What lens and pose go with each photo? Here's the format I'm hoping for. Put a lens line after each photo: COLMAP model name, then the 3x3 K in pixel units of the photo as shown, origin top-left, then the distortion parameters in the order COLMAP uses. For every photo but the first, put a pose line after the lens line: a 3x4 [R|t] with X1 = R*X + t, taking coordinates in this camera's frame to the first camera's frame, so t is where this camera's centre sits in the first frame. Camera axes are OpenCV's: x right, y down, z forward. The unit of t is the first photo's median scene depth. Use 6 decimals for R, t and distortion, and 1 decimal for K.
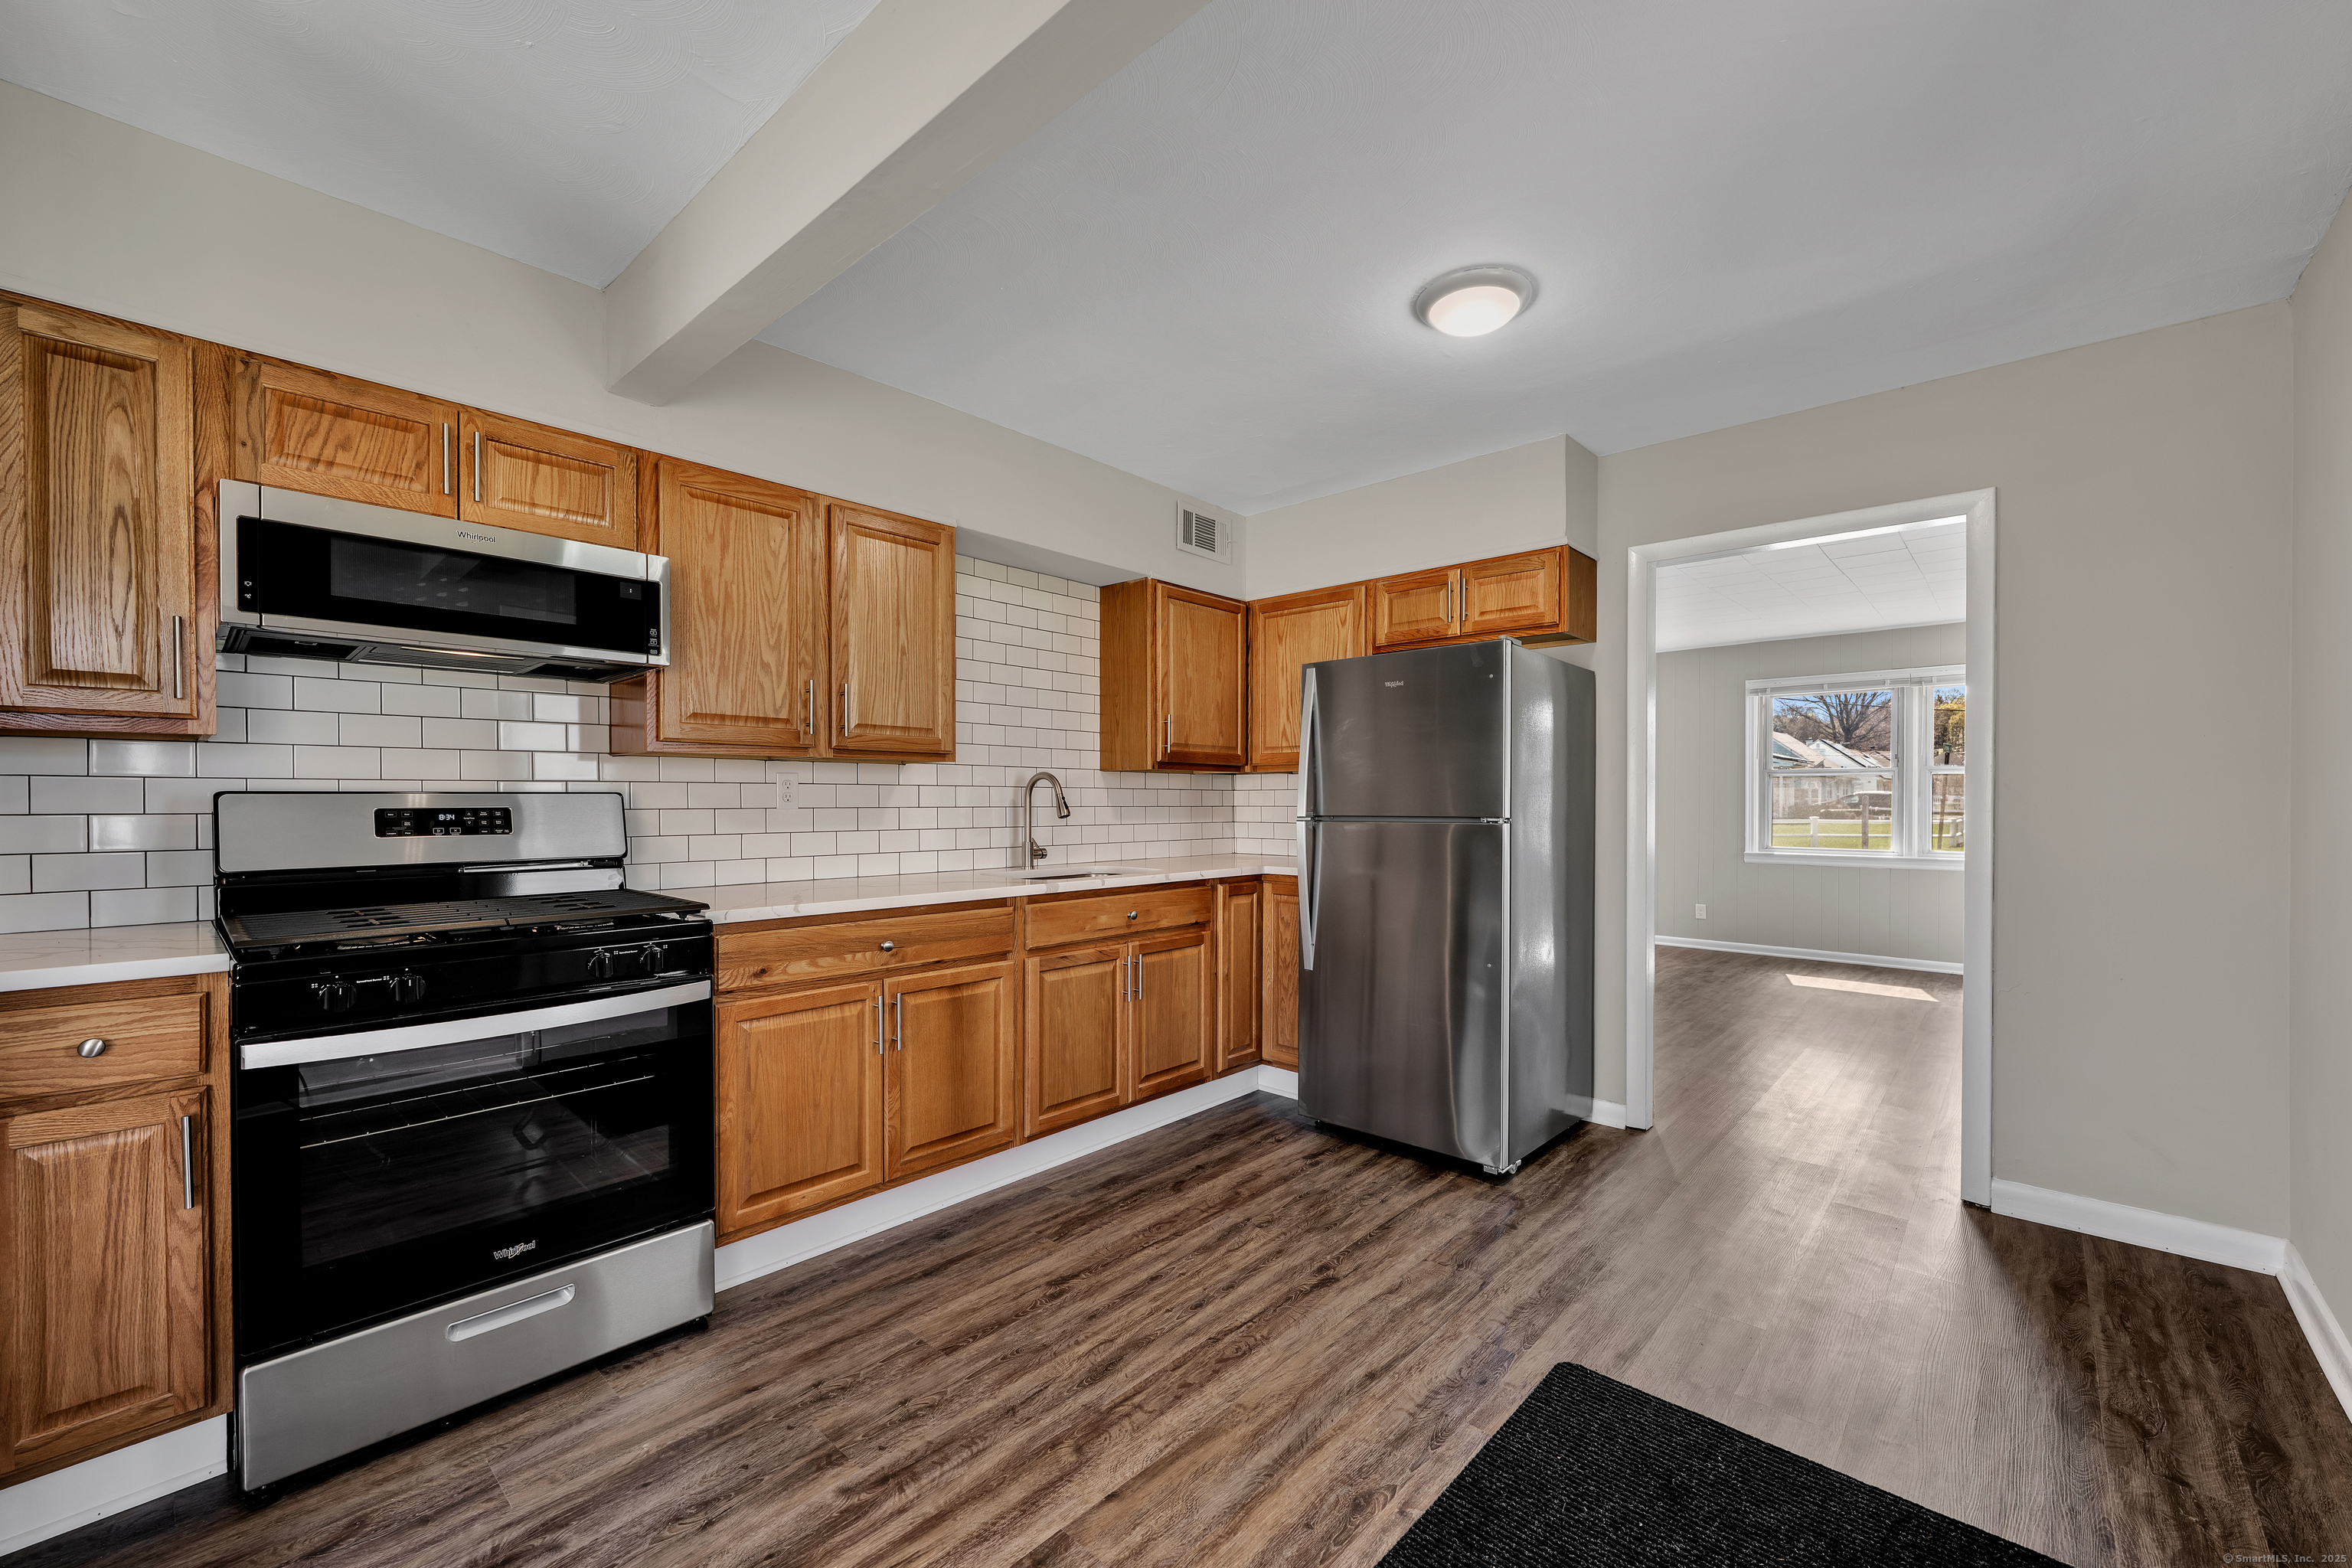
lens RADIAL K [[965.0, 0, 1168.3], [0, 965.0, 800.5], [0, 0, 1]] dist [-0.000409, 0.000822]
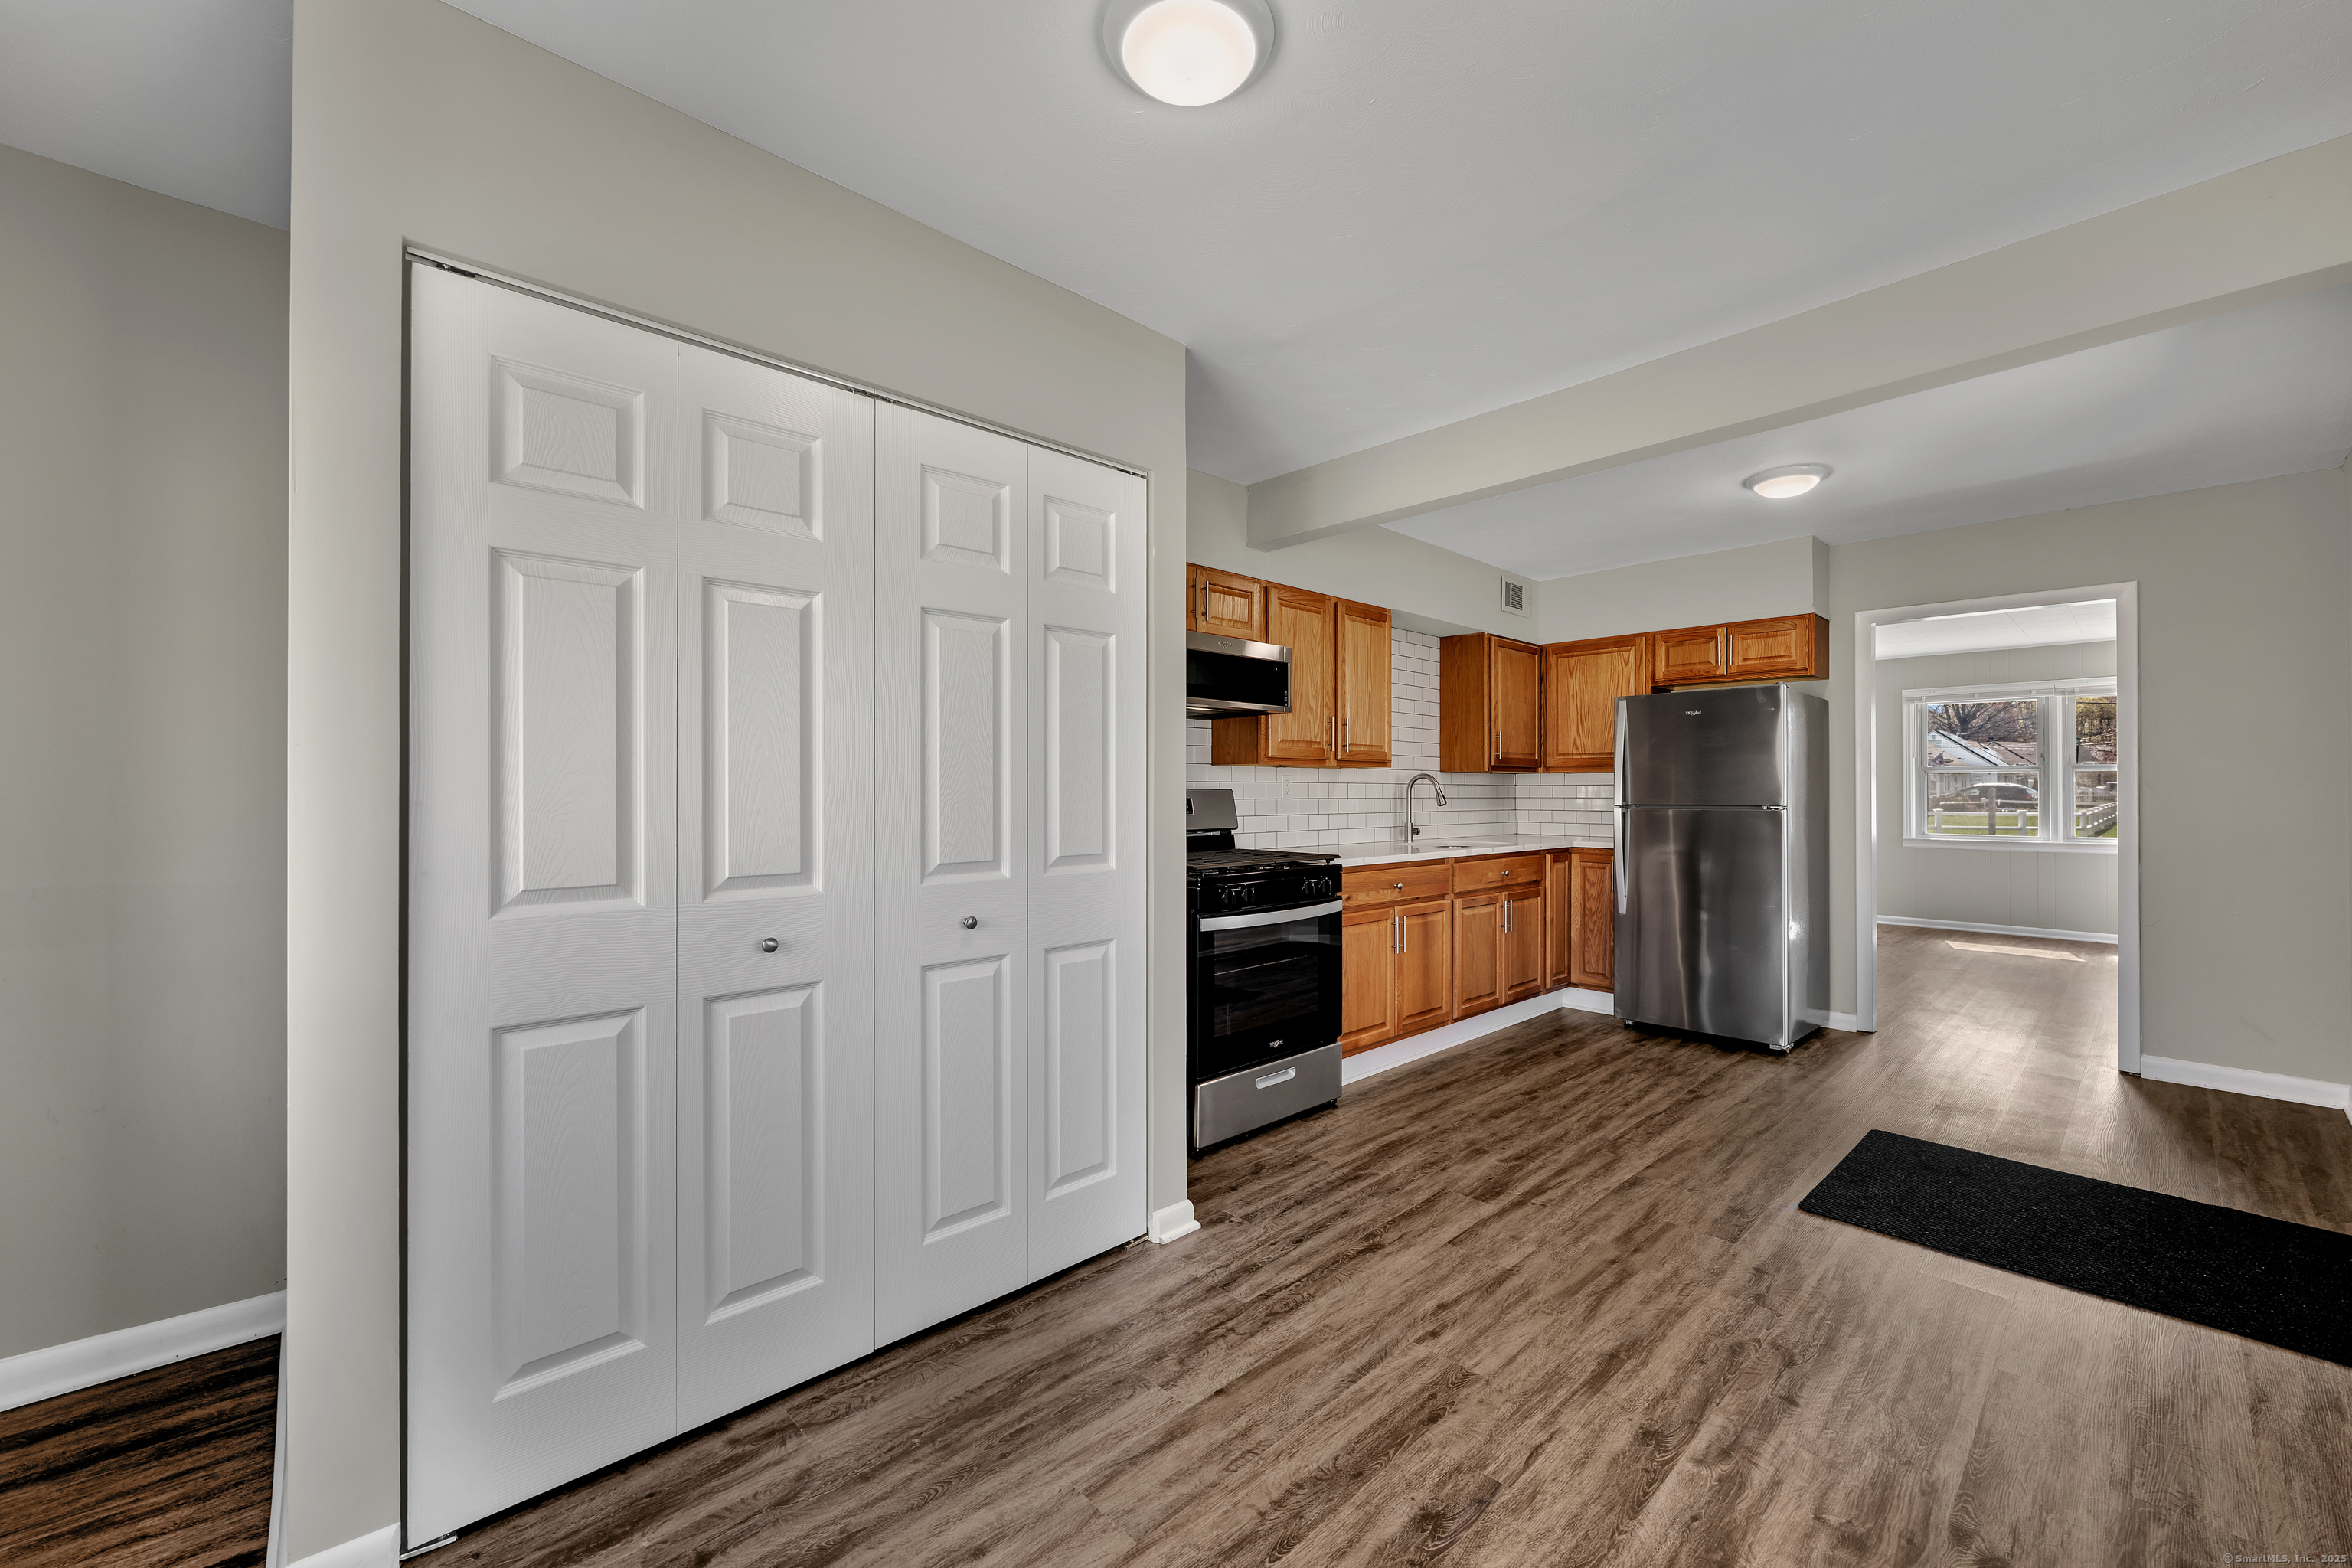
lens RADIAL K [[965.0, 0, 1182.7], [0, 965.0, 779.0], [0, 0, 1]] dist [-0.000409, 0.000822]
pose [[0.997918, -0.000334, -0.064501, -0.491549], [-0.000554, 0.999905, -0.013761, -0.002412], [0.064500, 0.013768, 0.997823, -0.547696]]
